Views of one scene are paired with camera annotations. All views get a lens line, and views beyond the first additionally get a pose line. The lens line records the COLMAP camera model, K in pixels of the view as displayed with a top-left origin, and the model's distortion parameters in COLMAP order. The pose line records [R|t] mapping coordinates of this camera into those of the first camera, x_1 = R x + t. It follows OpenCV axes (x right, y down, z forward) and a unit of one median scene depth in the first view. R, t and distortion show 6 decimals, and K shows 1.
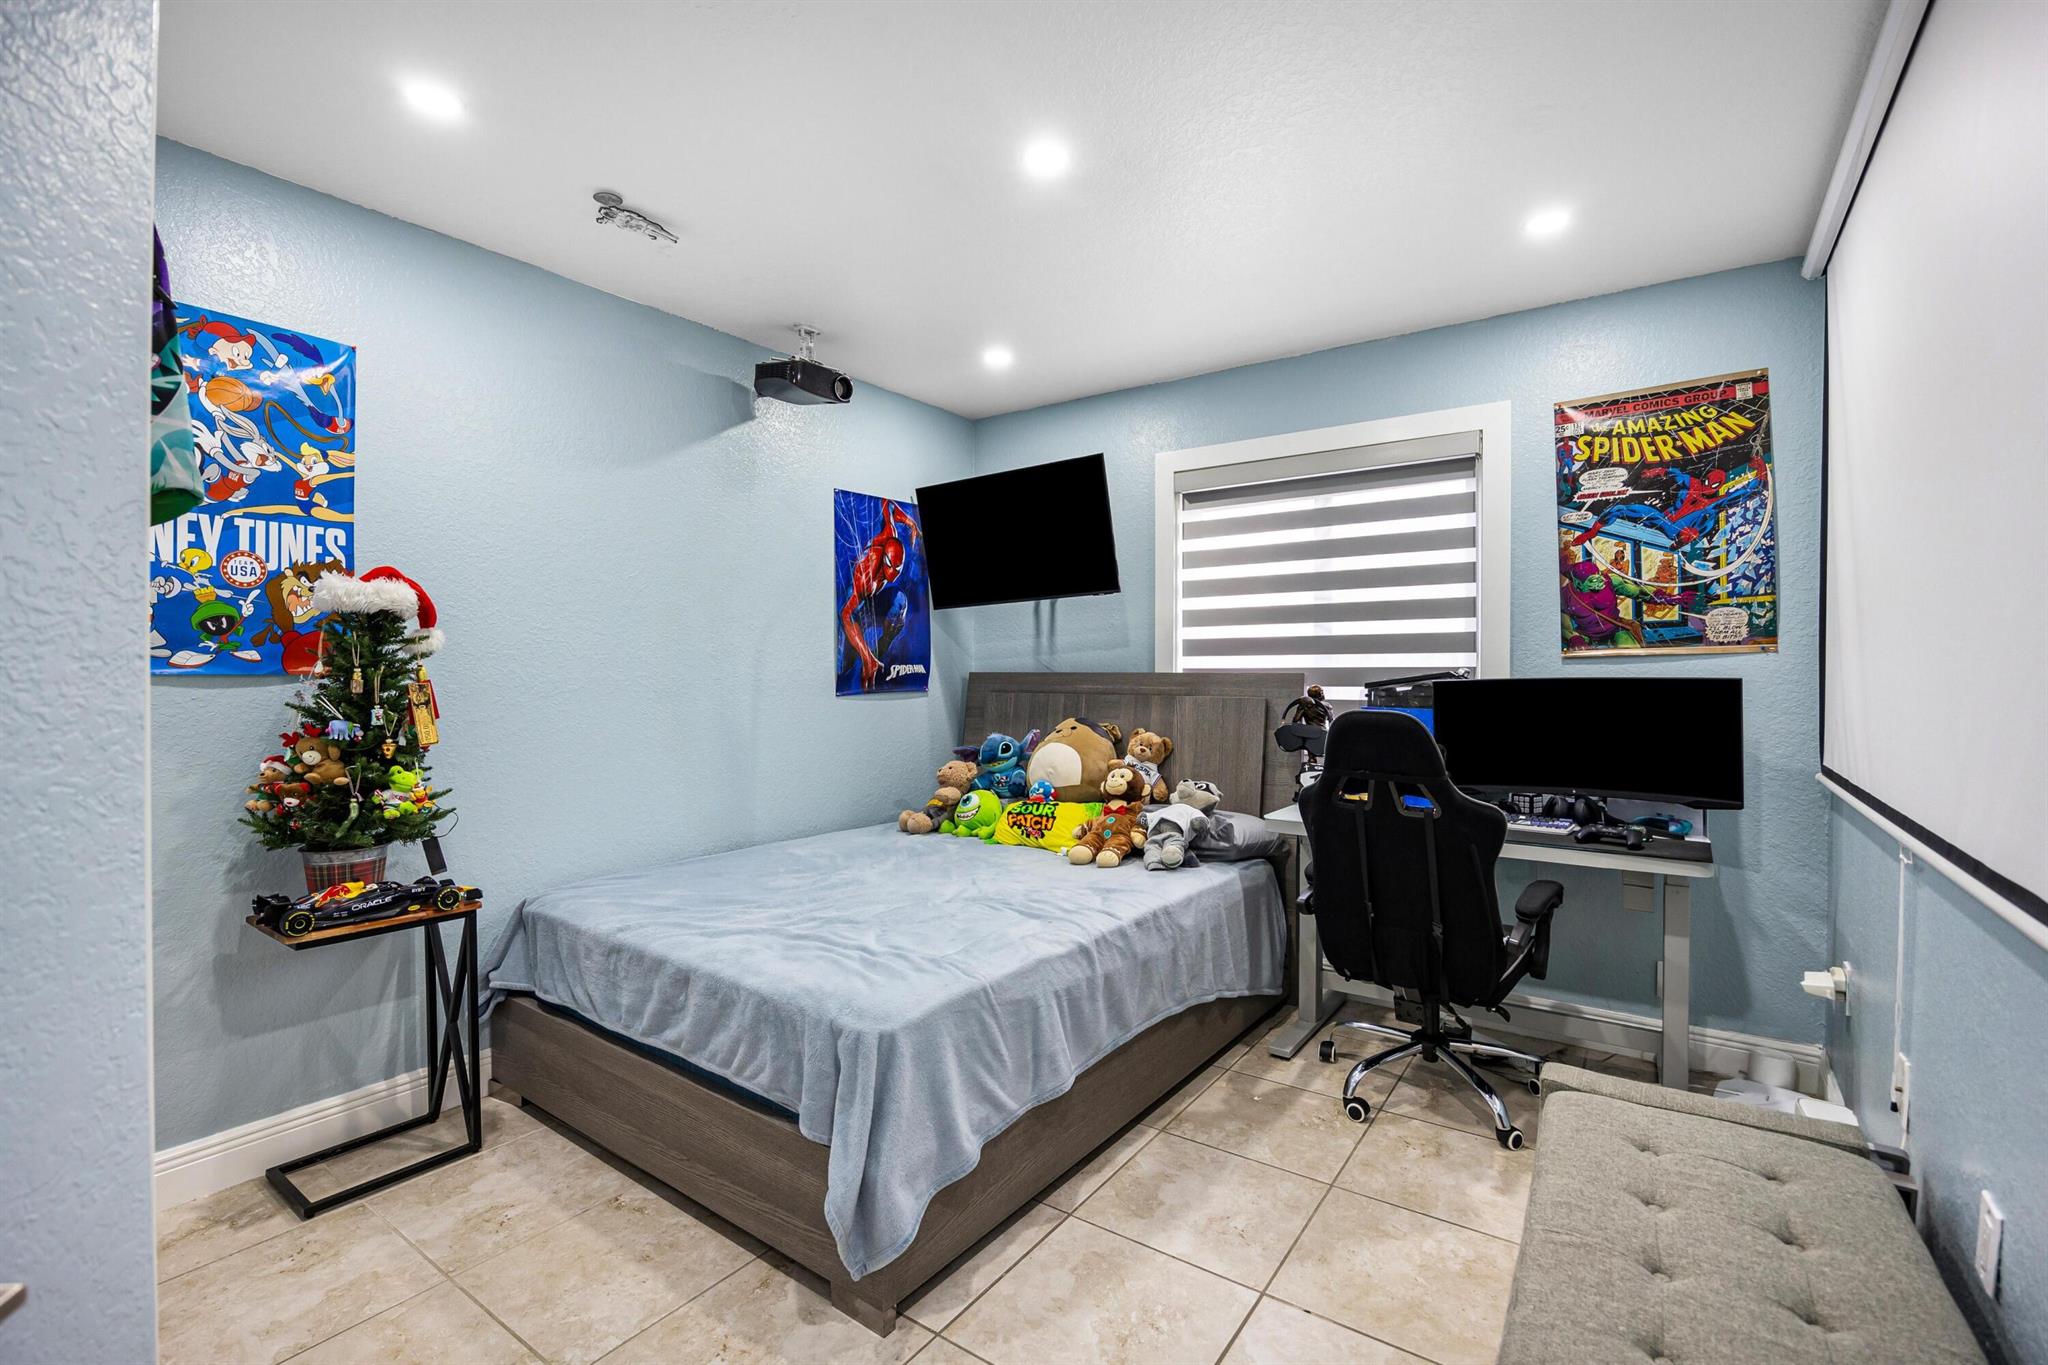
lens RADIAL K [[915.7, 0, 1050.1], [0, 915.7, 669.4], [0, 0, 1]] dist [-0.008878, 0.000261]
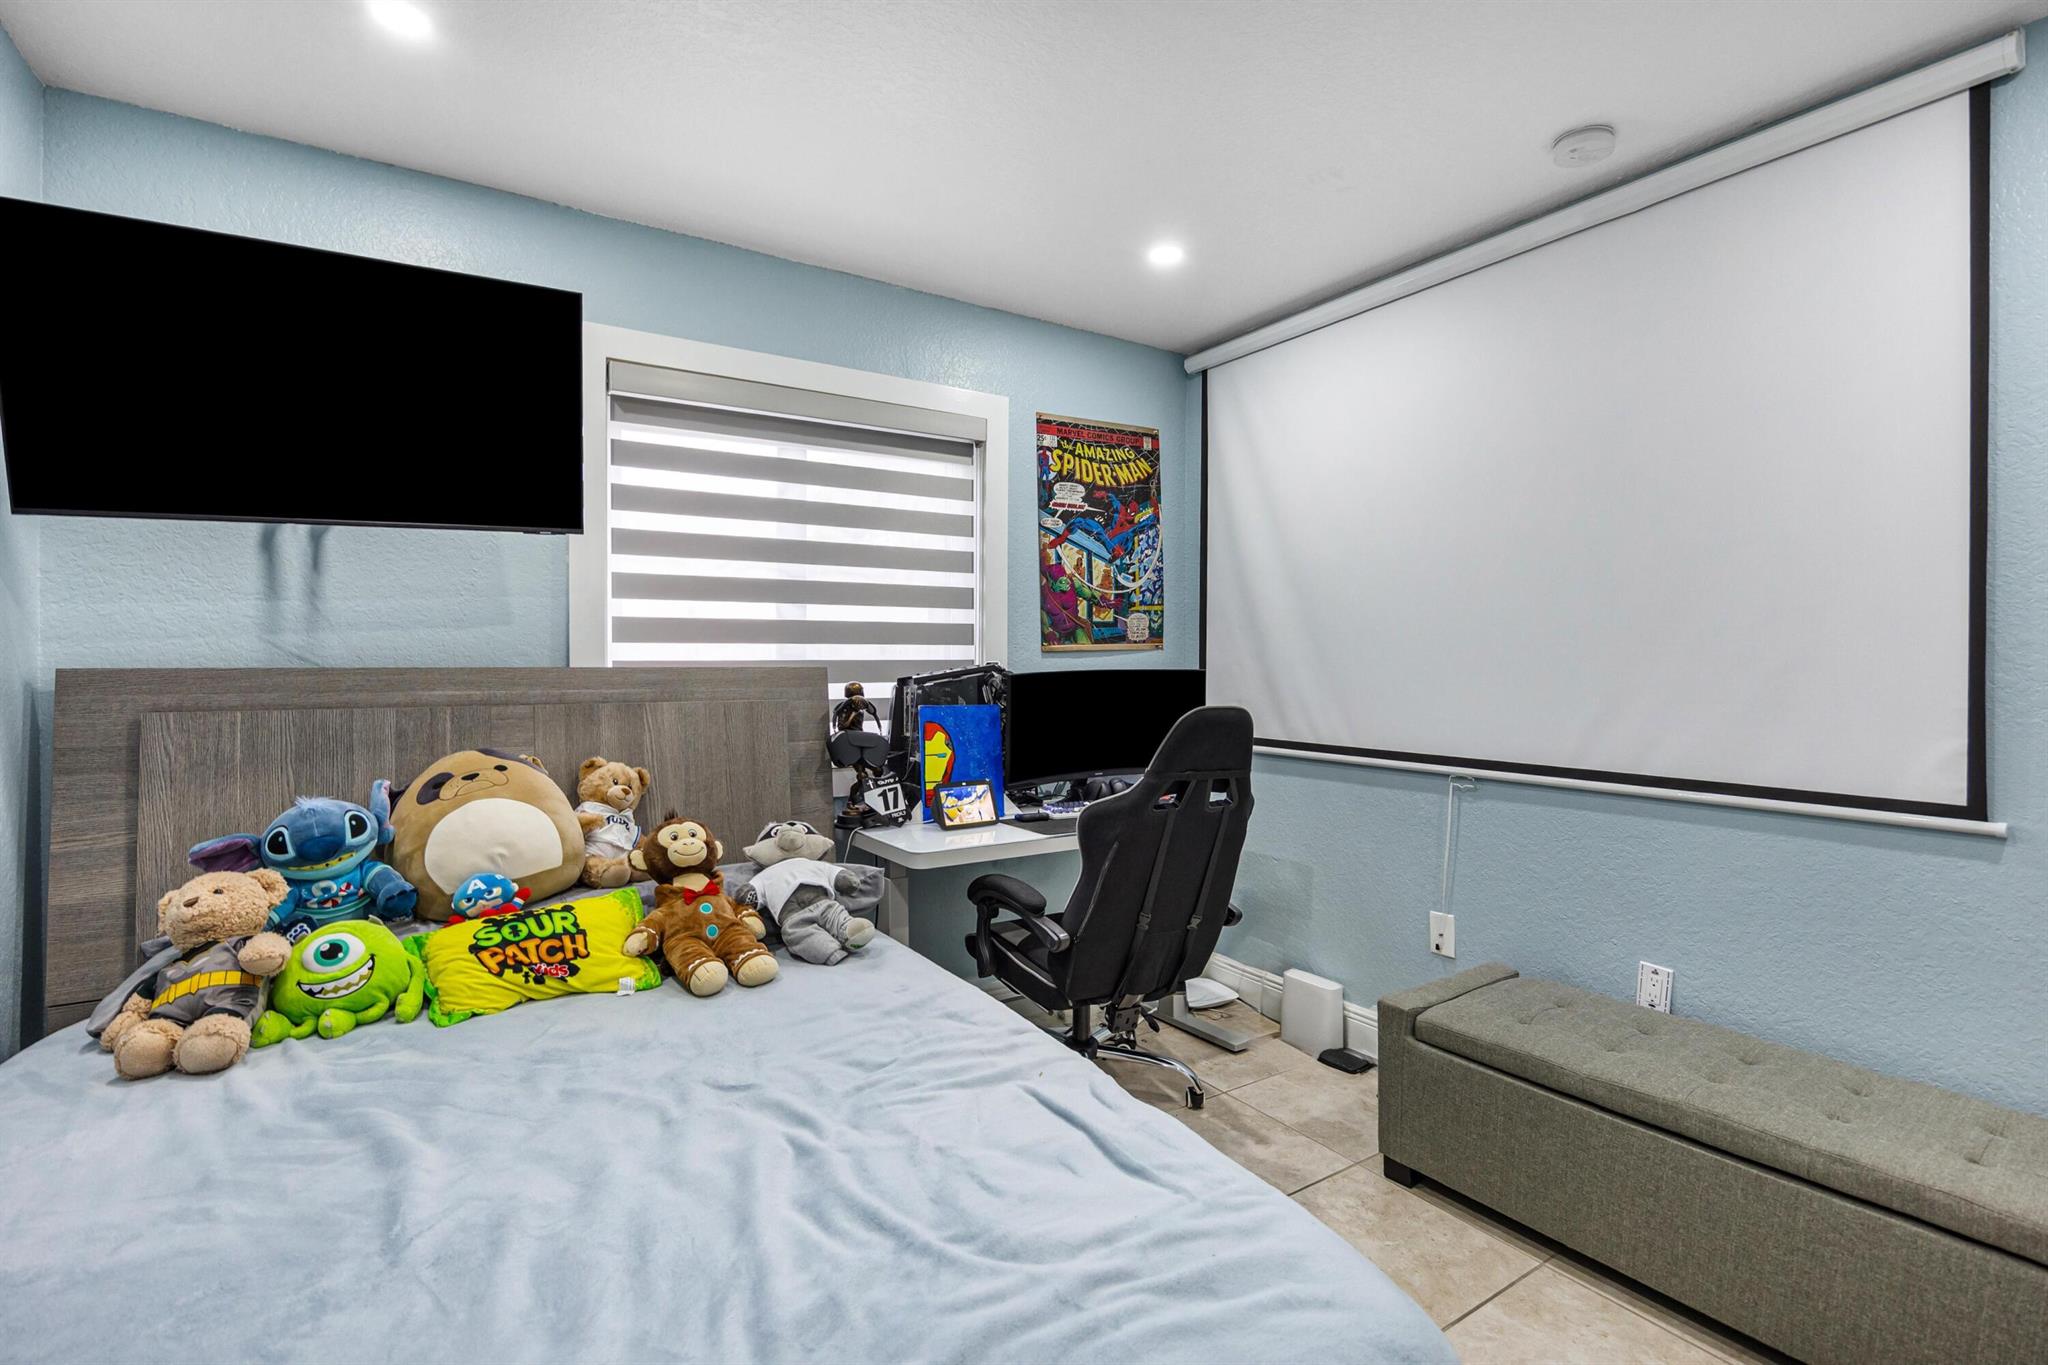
lens RADIAL K [[915.7, 0, 1050.1], [0, 915.7, 669.4], [0, 0, 1]] dist [-0.008878, 0.000261]
pose [[0.383409, -0.006941, 0.923552, -0.465382], [-0.000763, 0.999969, 0.007832, -0.000462], [-0.923578, -0.003707, 0.383392, 0.629009]]
